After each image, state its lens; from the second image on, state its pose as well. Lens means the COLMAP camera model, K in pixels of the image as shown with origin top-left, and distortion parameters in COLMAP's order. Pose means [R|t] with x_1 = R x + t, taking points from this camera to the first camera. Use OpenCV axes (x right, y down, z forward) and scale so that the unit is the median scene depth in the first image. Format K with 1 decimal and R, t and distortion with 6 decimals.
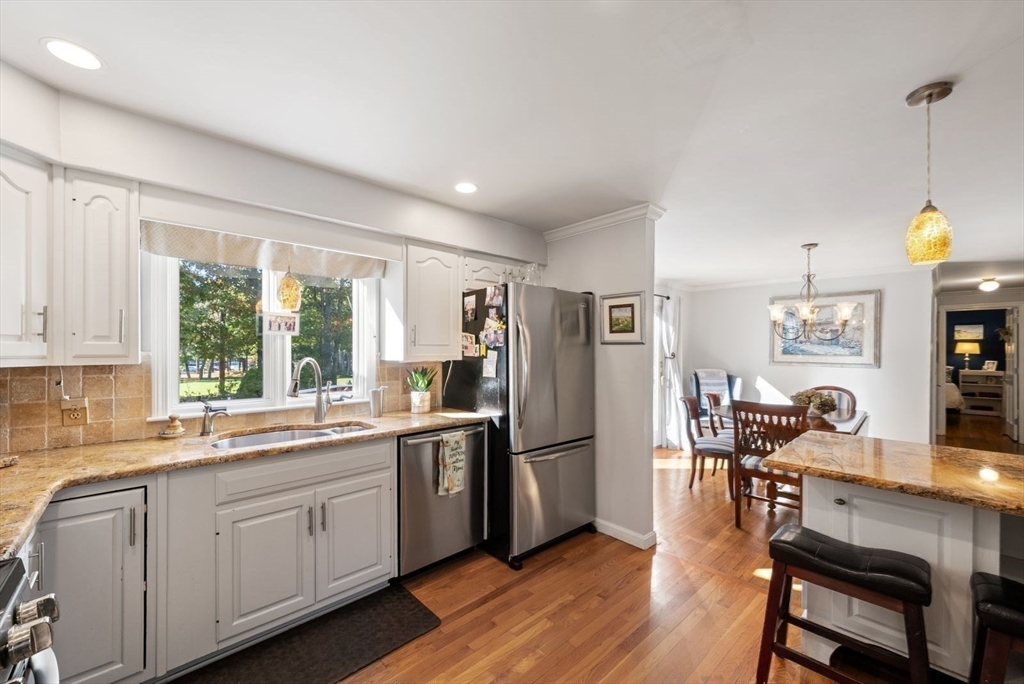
lens RADIAL K [[401.1, 0, 509.7], [0, 401.1, 351.3], [0, 0, 1]] dist [0.004656, -0.000256]
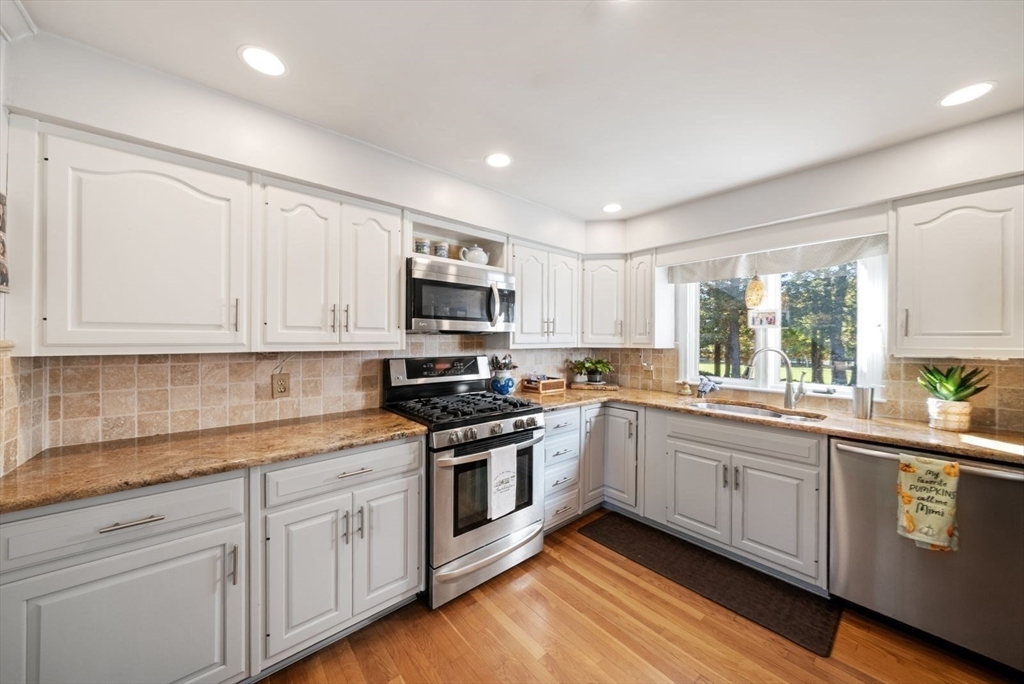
lens RADIAL K [[356.0, 0, 510.2], [0, 356.0, 340.6], [0, 0, 1]] dist [0.003060, 0.000245]
pose [[-0.030669, -0.002634, -0.999526, 0.569185], [-0.012135, 0.999924, -0.002263, 0.007518], [0.999456, 0.012060, -0.030698, 0.314766]]
